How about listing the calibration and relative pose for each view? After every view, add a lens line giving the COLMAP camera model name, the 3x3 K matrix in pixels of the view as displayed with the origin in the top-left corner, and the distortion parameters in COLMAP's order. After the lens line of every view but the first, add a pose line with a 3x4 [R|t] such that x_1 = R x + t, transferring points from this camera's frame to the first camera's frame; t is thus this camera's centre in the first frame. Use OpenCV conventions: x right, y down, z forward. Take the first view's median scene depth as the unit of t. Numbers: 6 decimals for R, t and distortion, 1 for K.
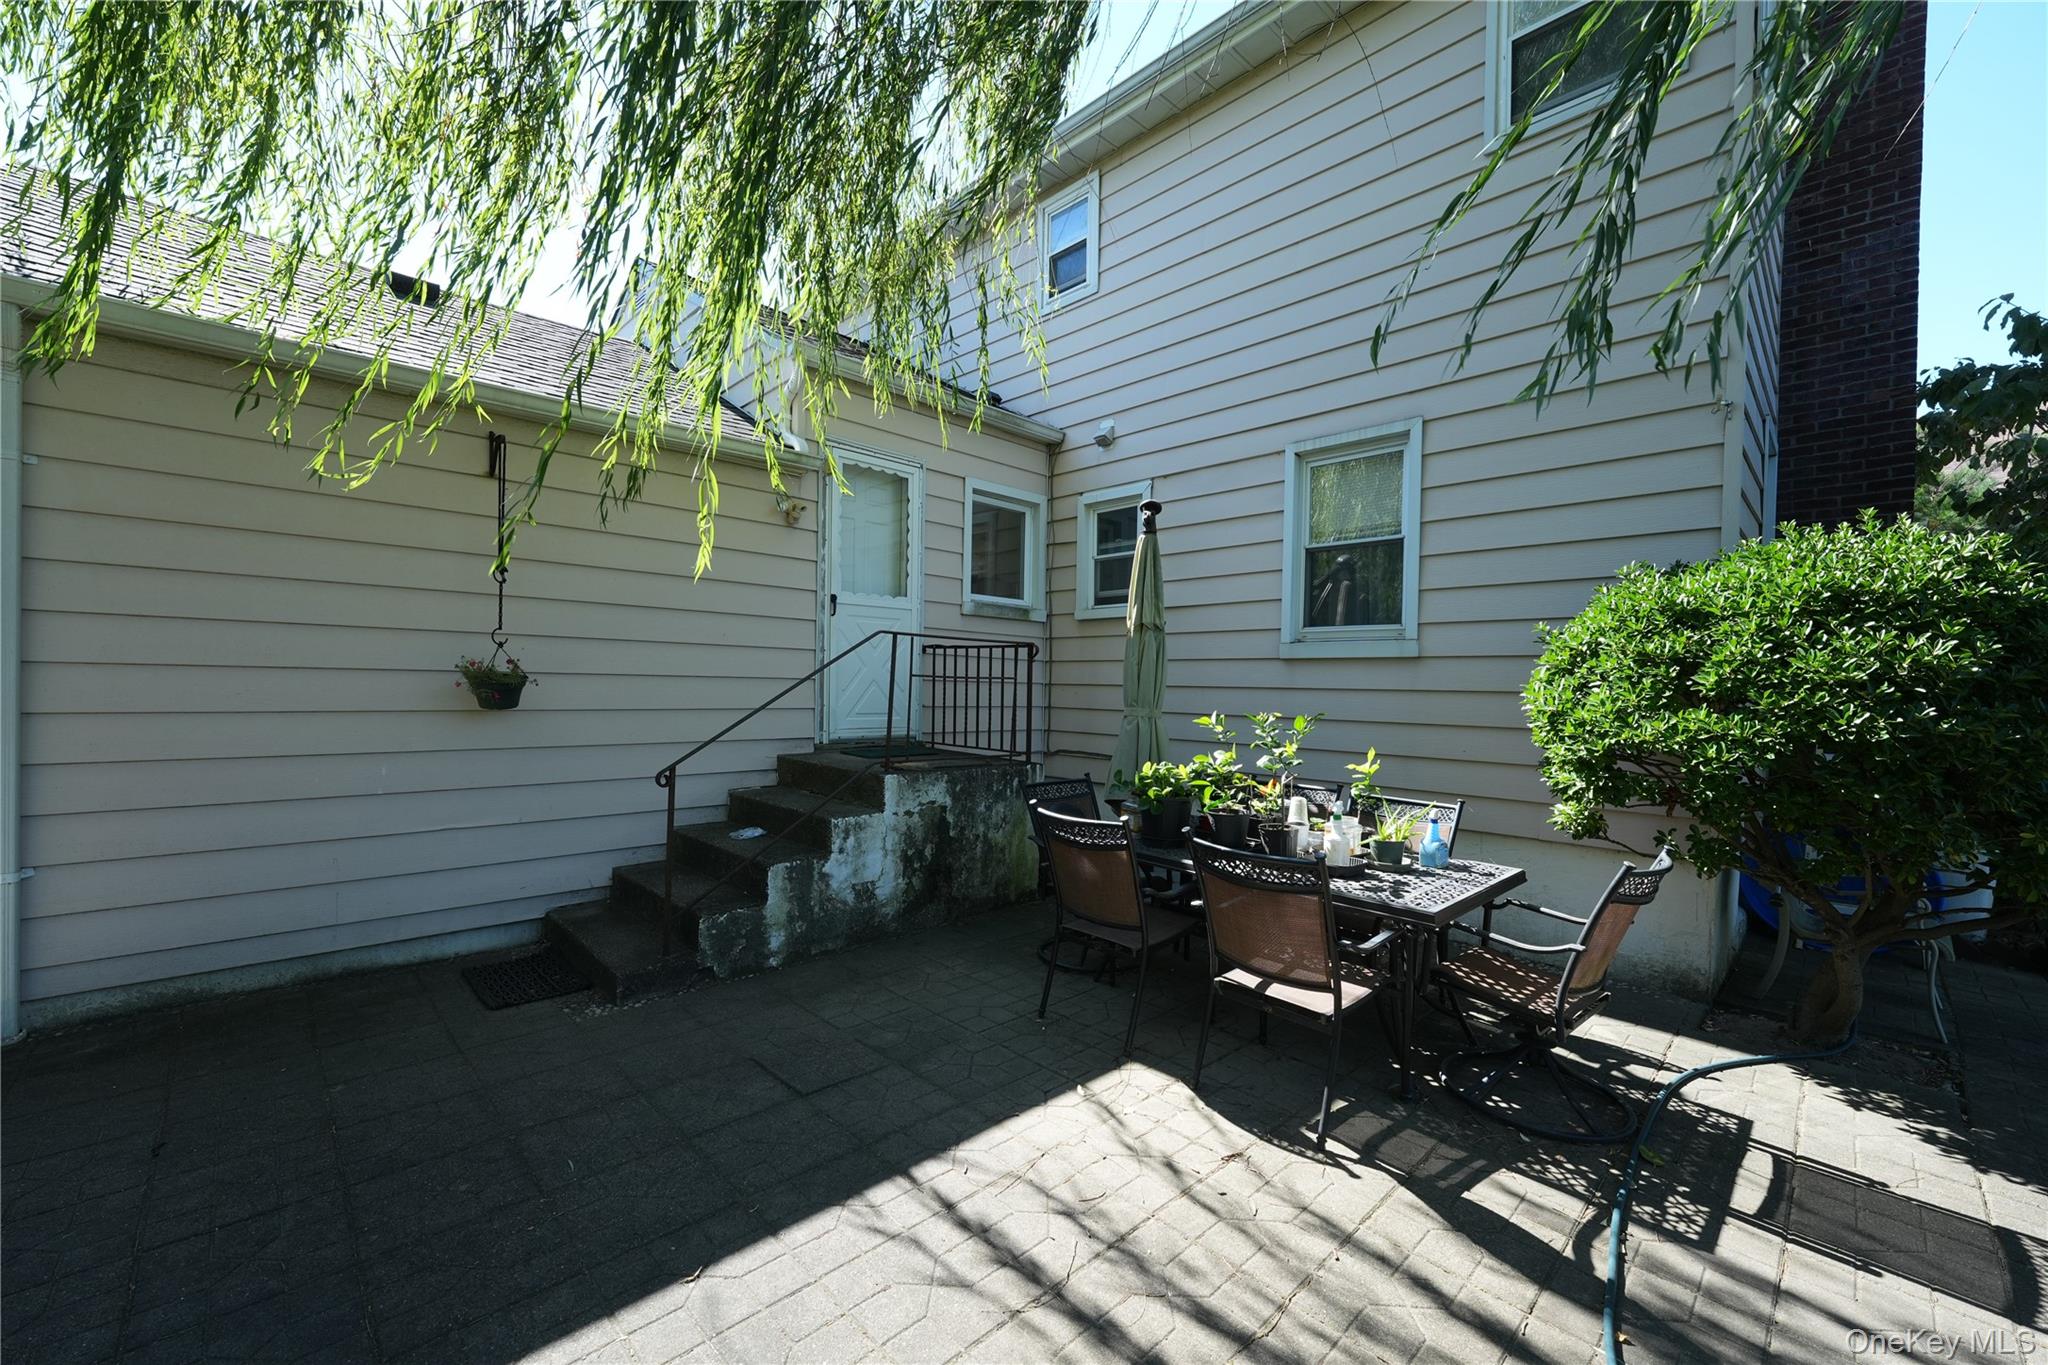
lens RADIAL K [[807.2, 0, 1027.9], [0, 807.2, 695.0], [0, 0, 1]] dist [-0.000394, -0.002152]
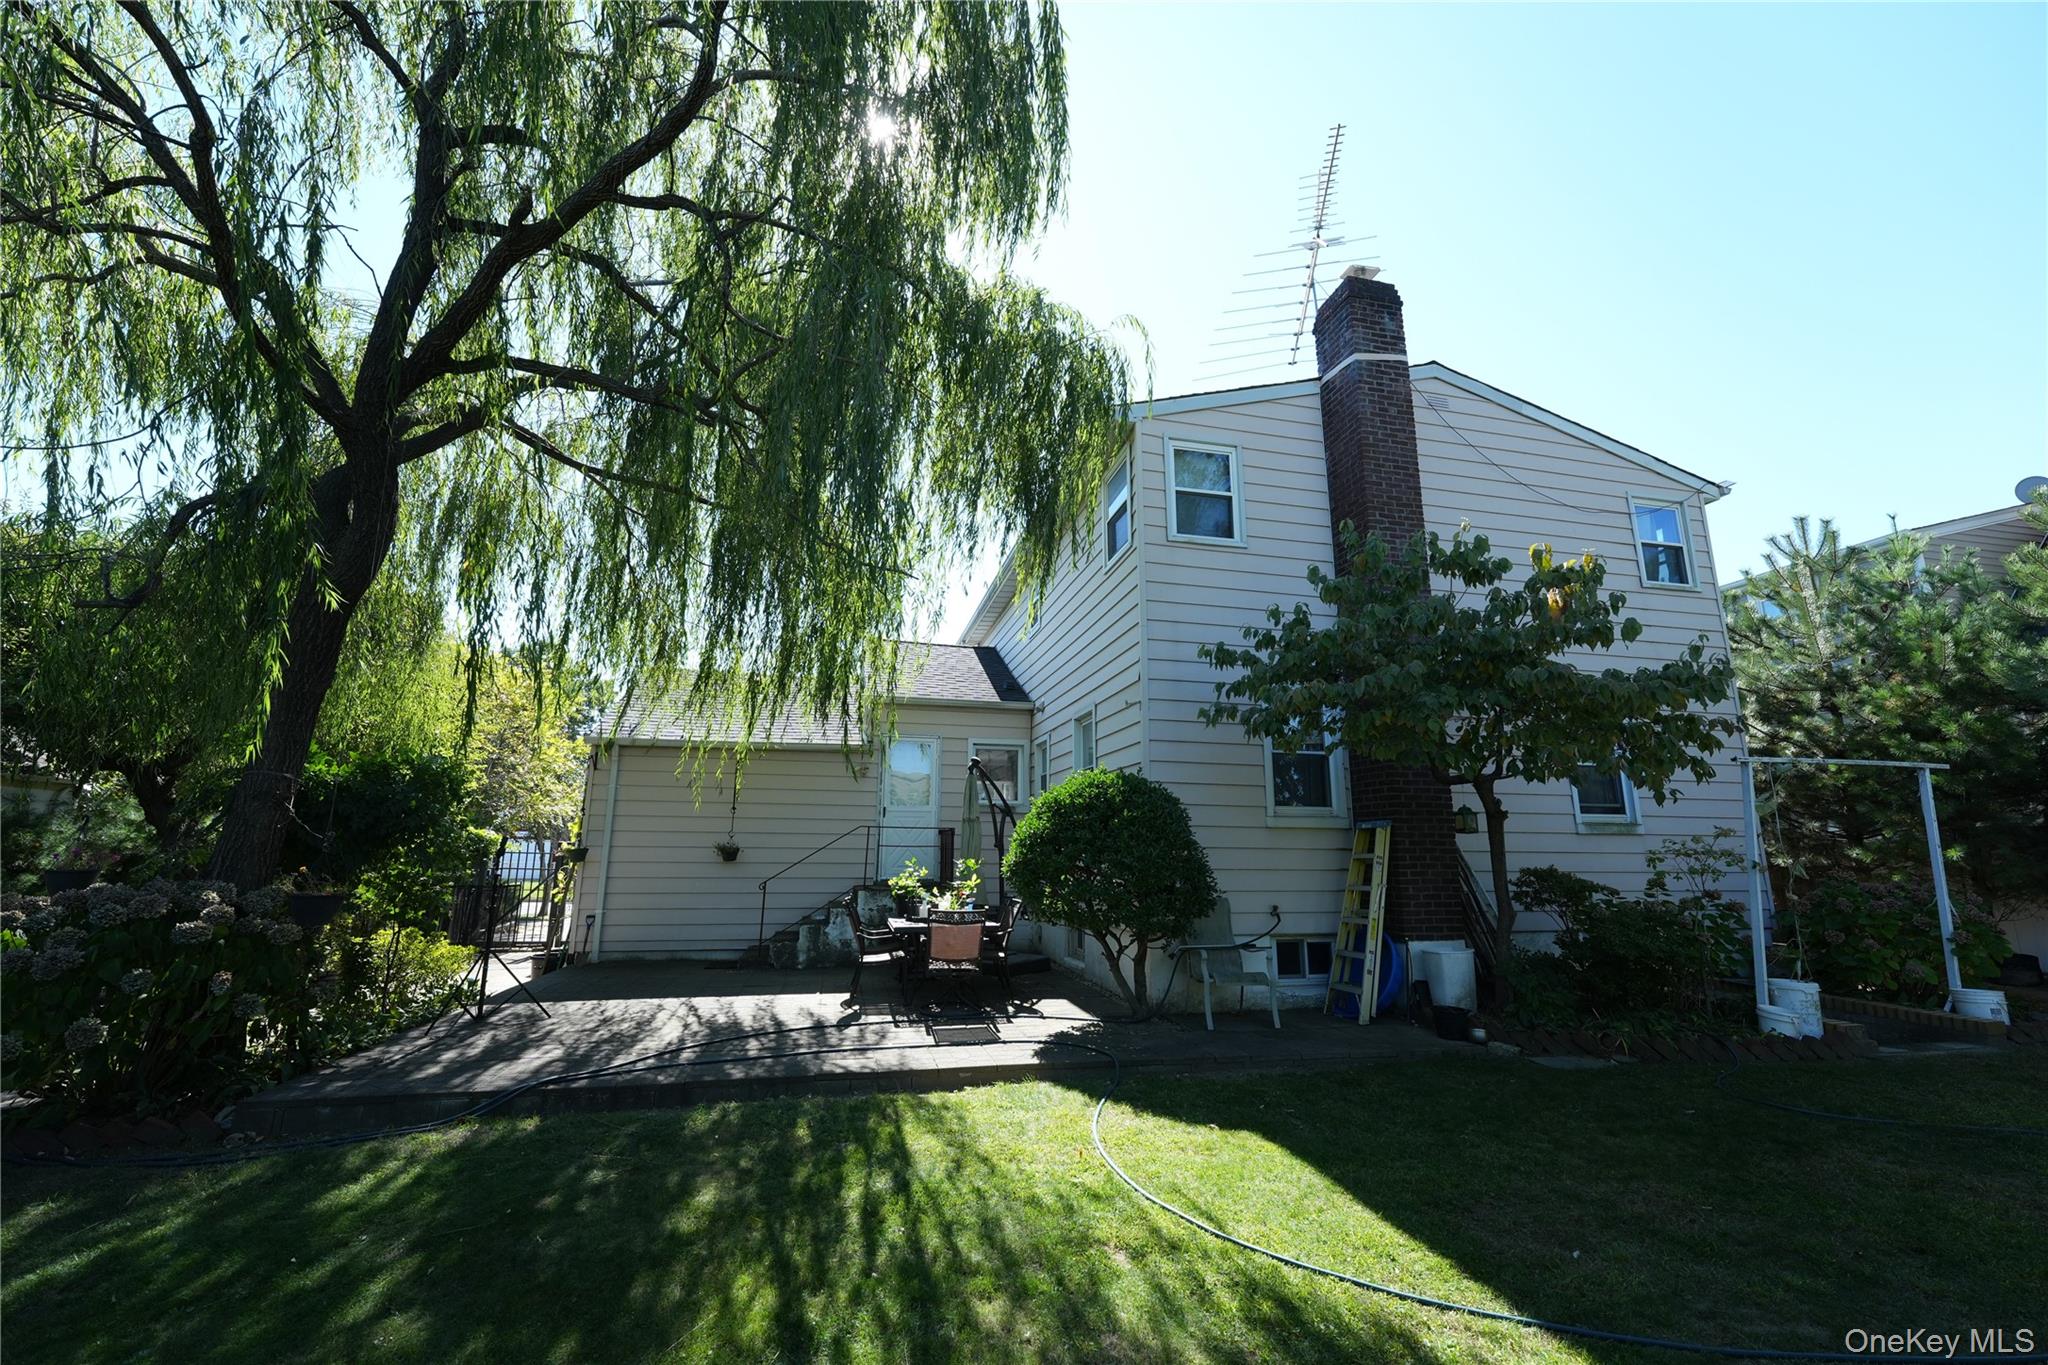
lens RADIAL K [[807.2, 0, 1015.2], [0, 807.2, 679.1], [0, 0, 1]] dist [-0.000394, -0.002152]
pose [[0.849304, -0.126510, -0.512521, 1.312138], [0.005769, 0.973027, -0.230620, 0.042599], [0.527873, 0.192910, 0.827125, -0.685264]]
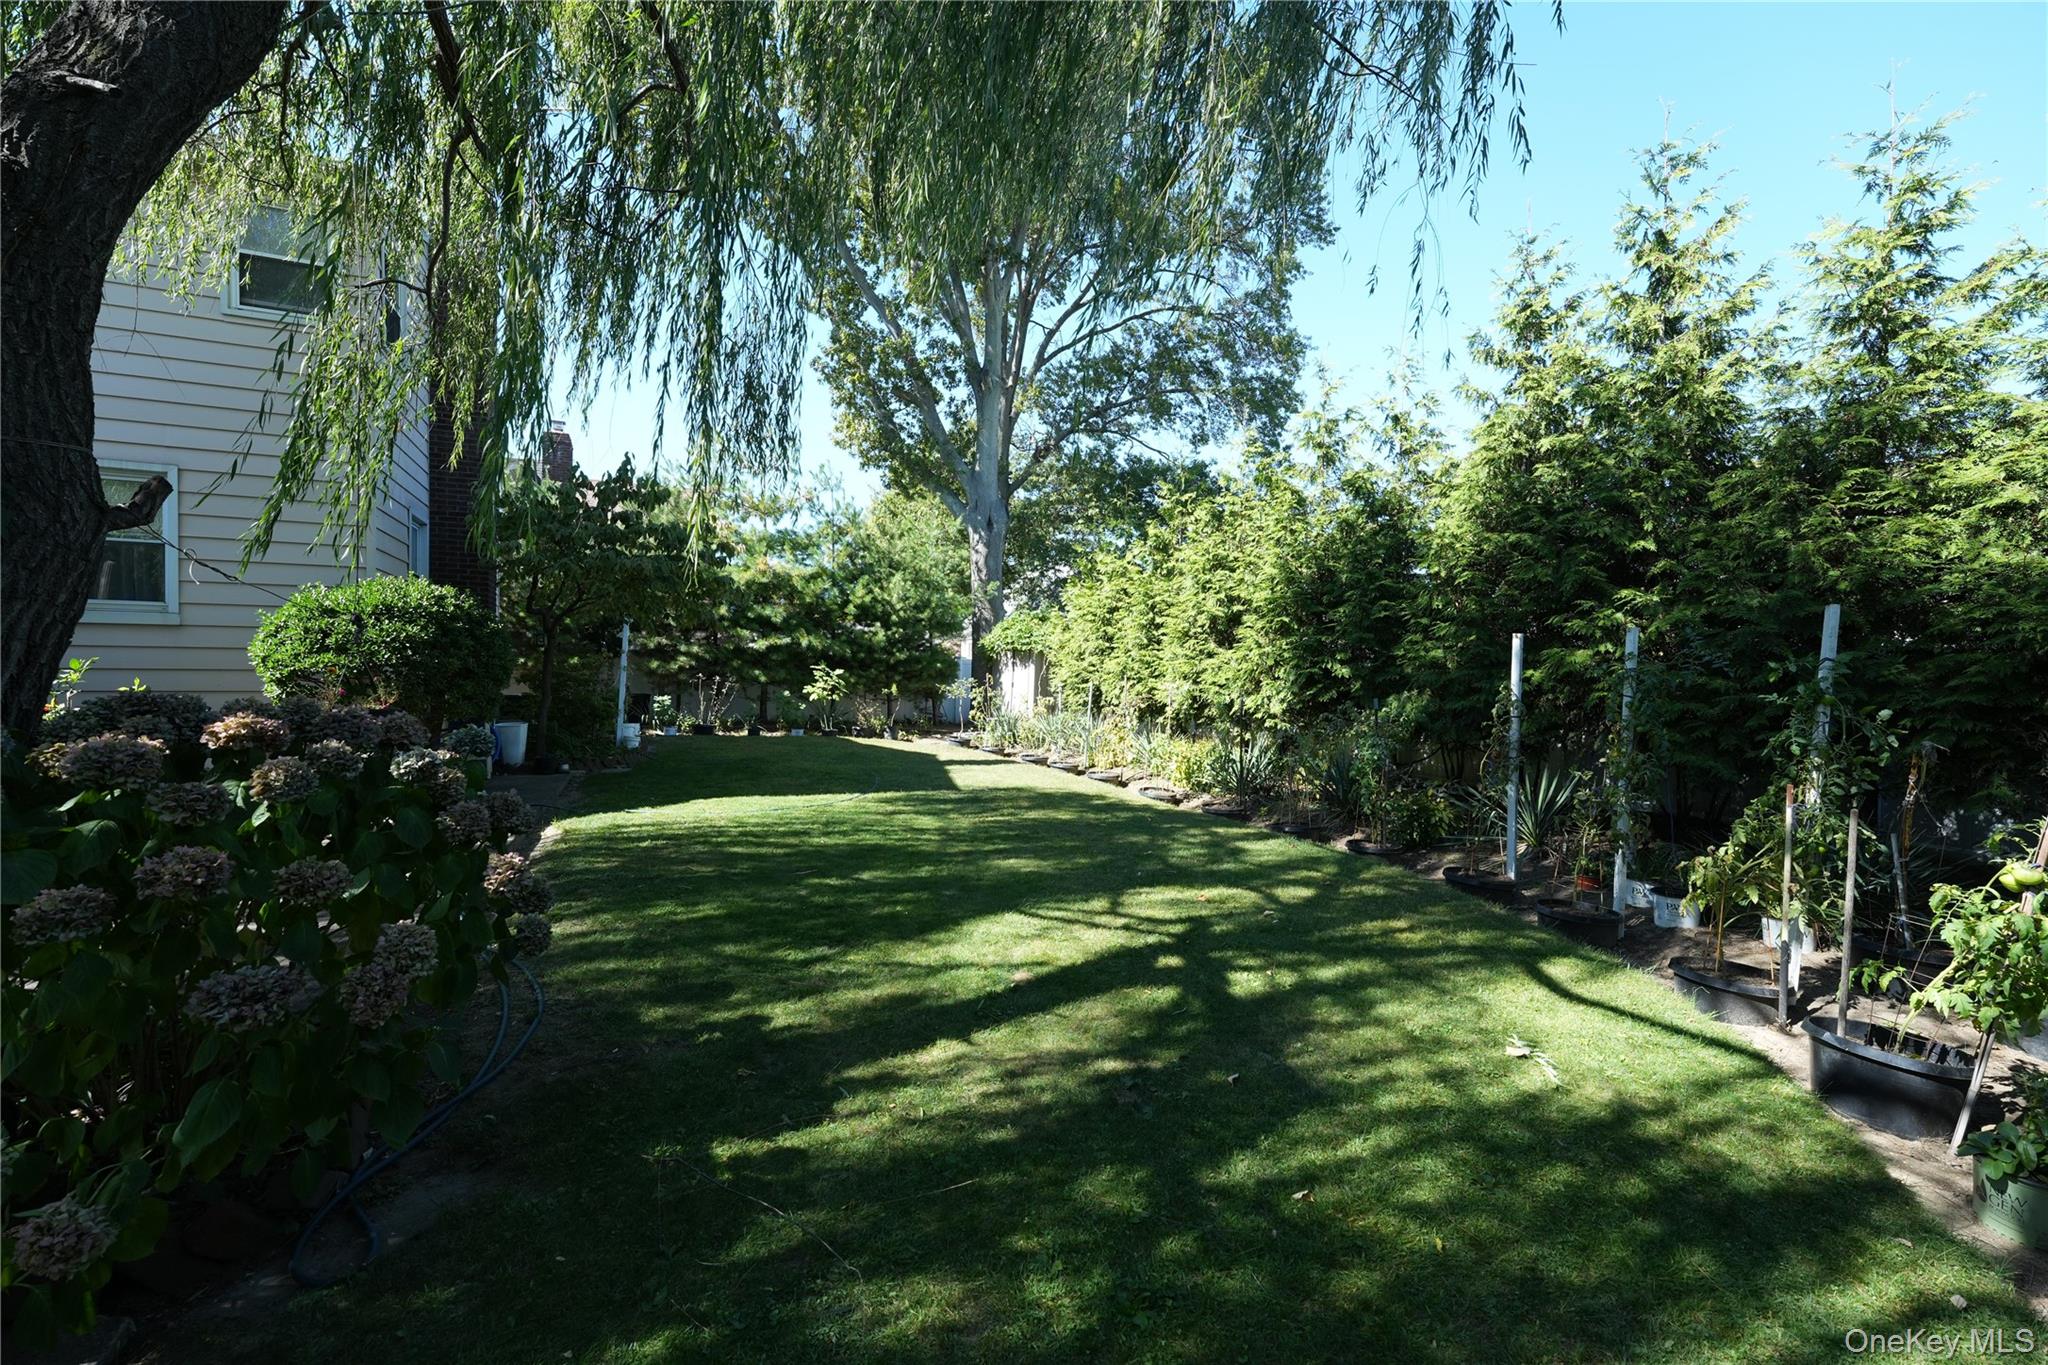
lens RADIAL K [[807.2, 0, 1012.0], [0, 807.2, 682.7], [0, 0, 1]] dist [-0.000394, -0.002152]
pose [[0.342115, -0.027495, 0.939256, -0.396708], [0.009869, 0.999622, 0.025667, 0.037495], [-0.939606, 0.000488, 0.342257, -0.967367]]
